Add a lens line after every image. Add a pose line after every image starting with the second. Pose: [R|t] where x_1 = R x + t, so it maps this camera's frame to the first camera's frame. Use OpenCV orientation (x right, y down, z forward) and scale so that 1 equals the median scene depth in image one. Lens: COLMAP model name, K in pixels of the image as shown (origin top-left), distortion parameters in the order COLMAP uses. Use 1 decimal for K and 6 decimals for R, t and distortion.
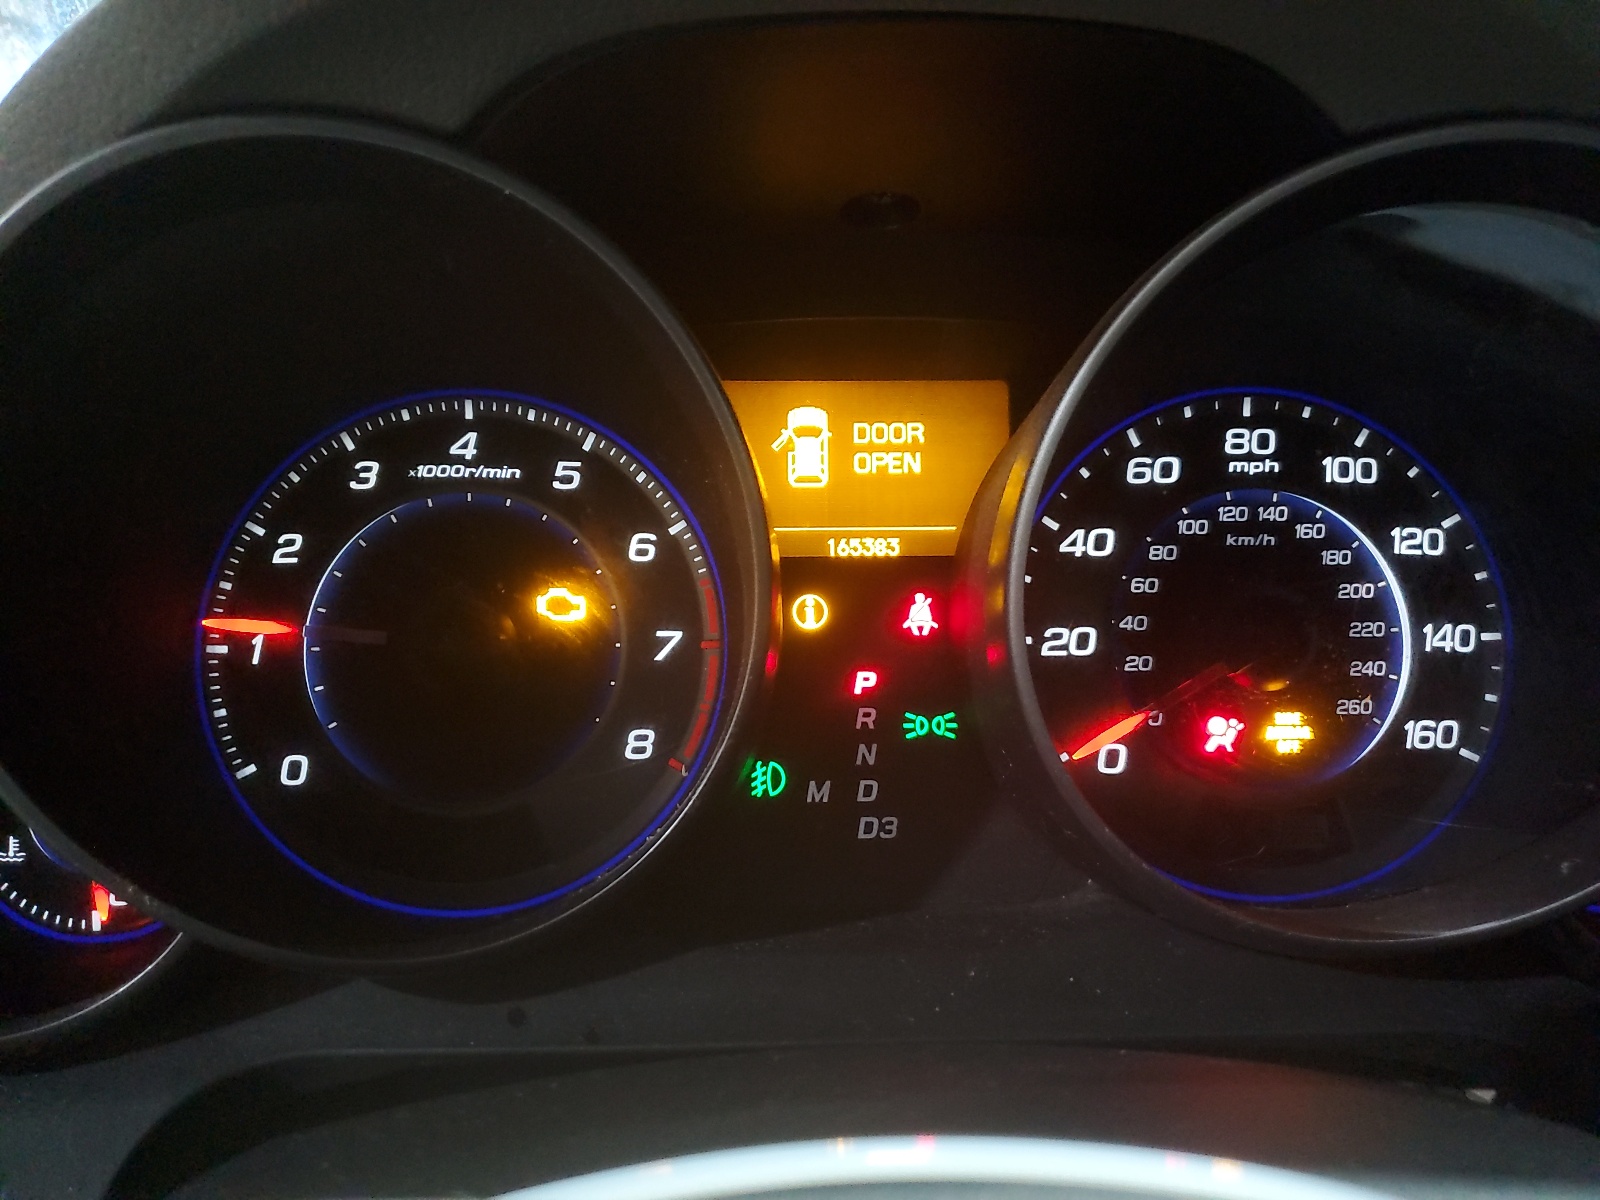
lens RADIAL K [[1243.1, 0, 802.4], [0, 1243.1, 598.3], [0, 0, 1]] dist [0.027789, -0.022325]
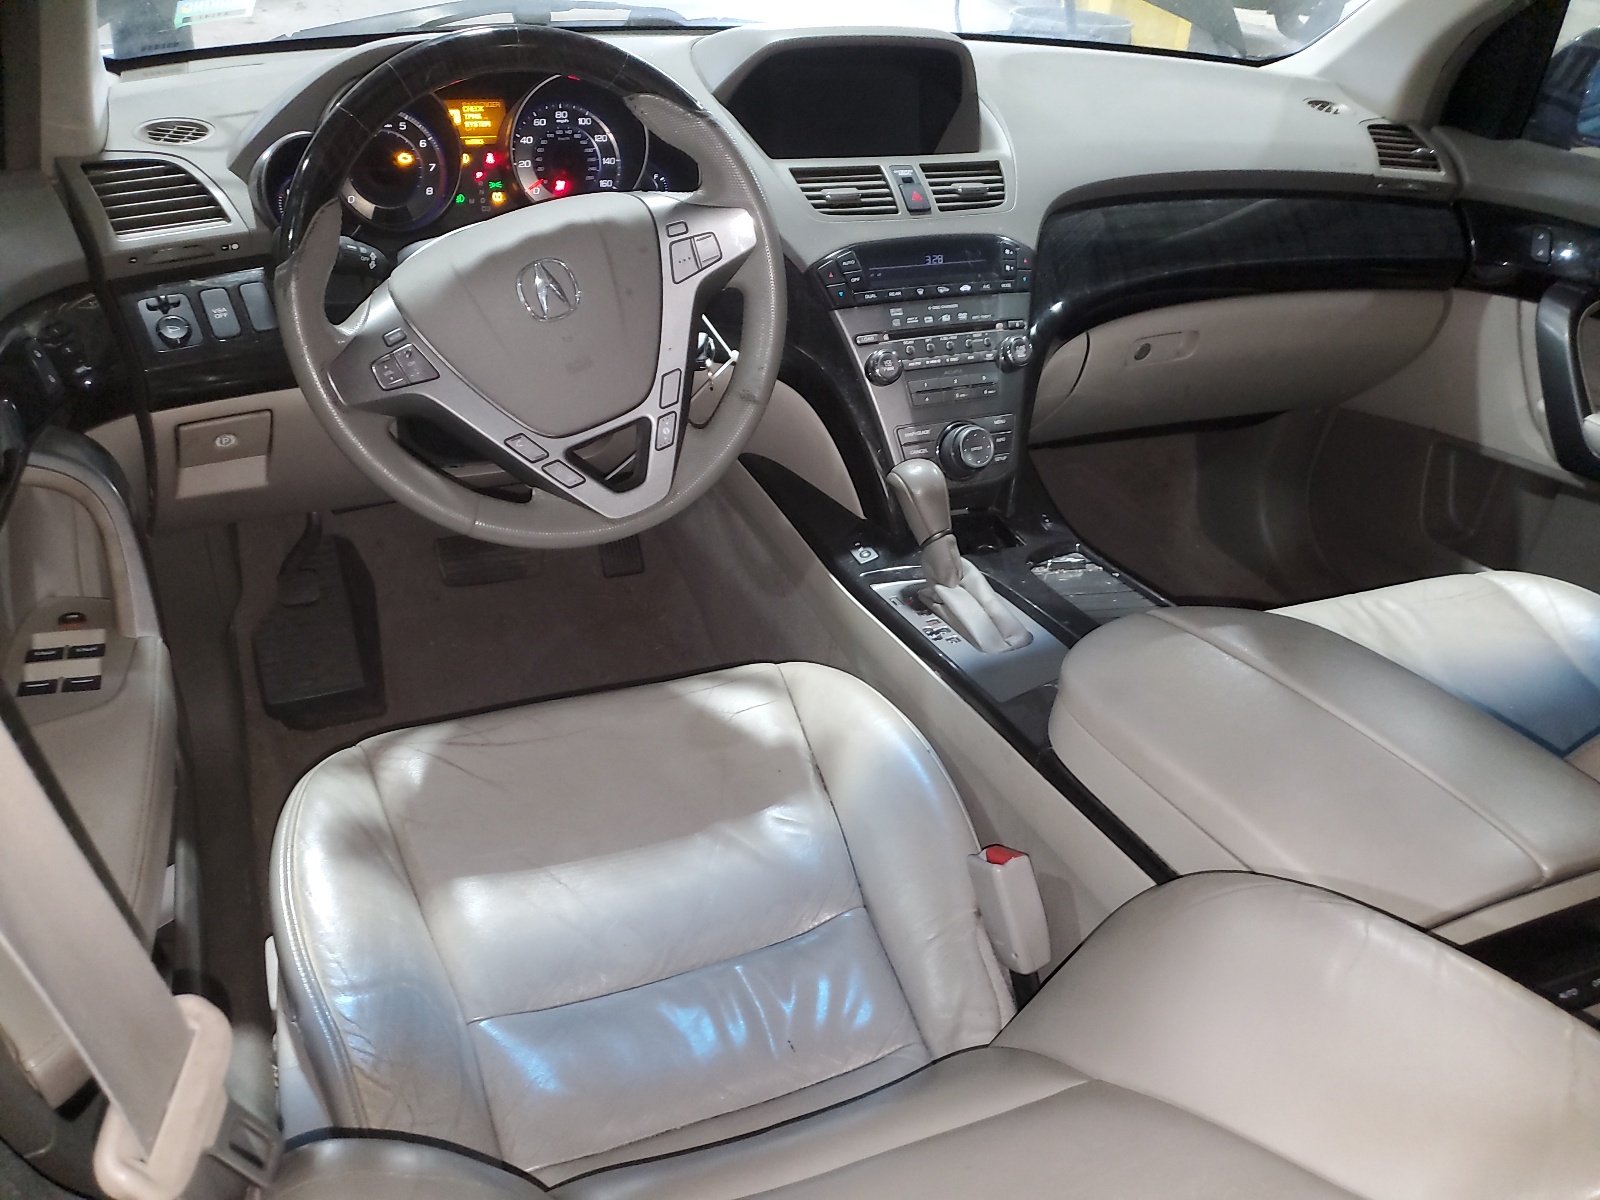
lens RADIAL K [[1243.1, 0, 802.2], [0, 1243.1, 593.7], [0, 0, 1]] dist [0.027789, -0.022325]
pose [[0.926061, -0.149461, 0.346515, -0.635757], [0.027290, 0.942346, 0.333527, 0.020608], [-0.376386, -0.299410, 0.876748, -3.701592]]
